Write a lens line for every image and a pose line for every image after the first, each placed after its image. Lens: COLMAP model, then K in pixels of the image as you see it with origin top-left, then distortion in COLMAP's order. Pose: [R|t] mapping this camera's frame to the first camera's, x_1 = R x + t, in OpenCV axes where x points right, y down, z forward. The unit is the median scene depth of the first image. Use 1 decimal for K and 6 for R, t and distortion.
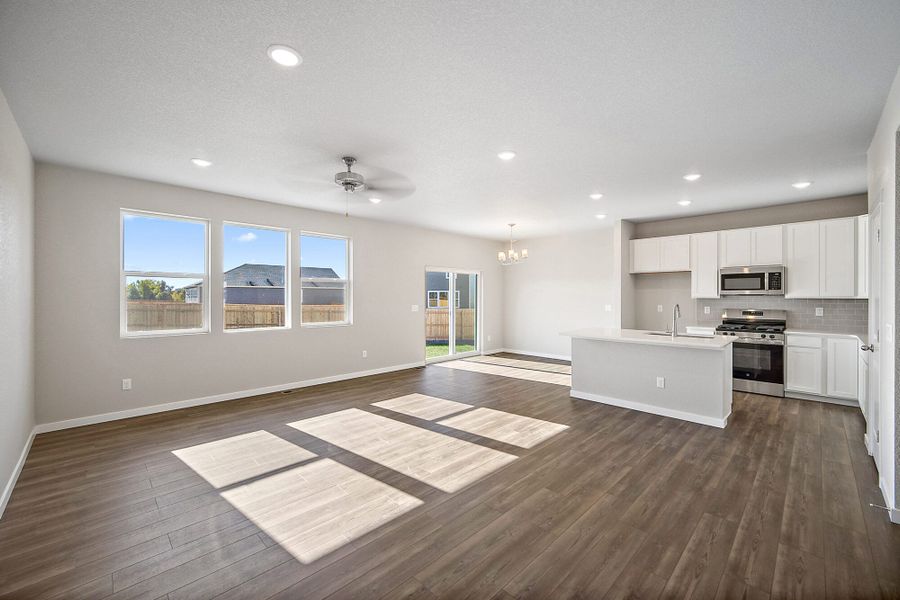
lens RADIAL K [[362.0, 0, 448.5], [0, 362.0, 297.3], [0, 0, 1]] dist [-0.000112, -0.000036]
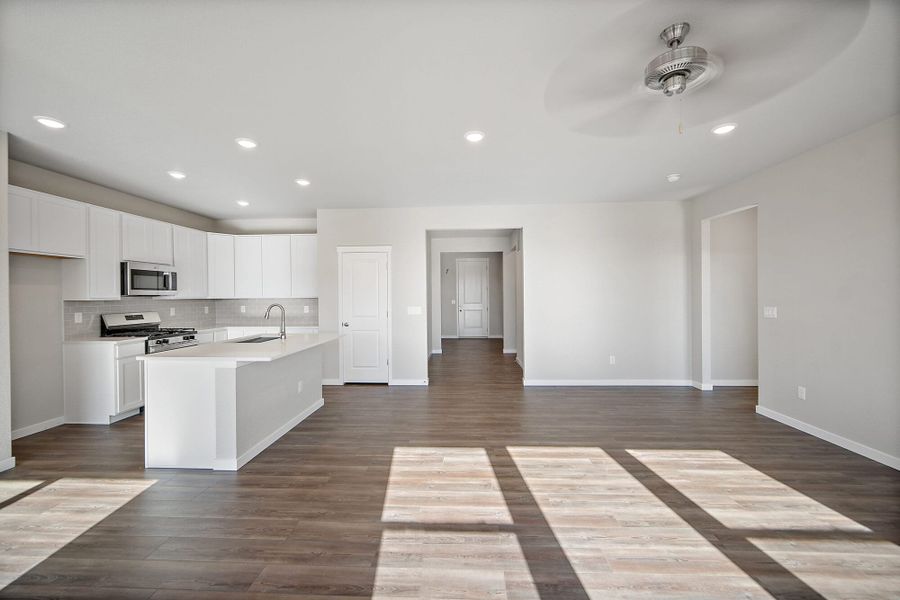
lens RADIAL K [[362.0, 0, 445.2], [0, 362.0, 297.2], [0, 0, 1]] dist [-0.000112, -0.000036]
pose [[-0.675596, 0.005383, 0.737252, -0.330597], [0.009732, 0.999951, 0.001617, 0.003278], [-0.737208, 0.008268, -0.675615, 1.229053]]
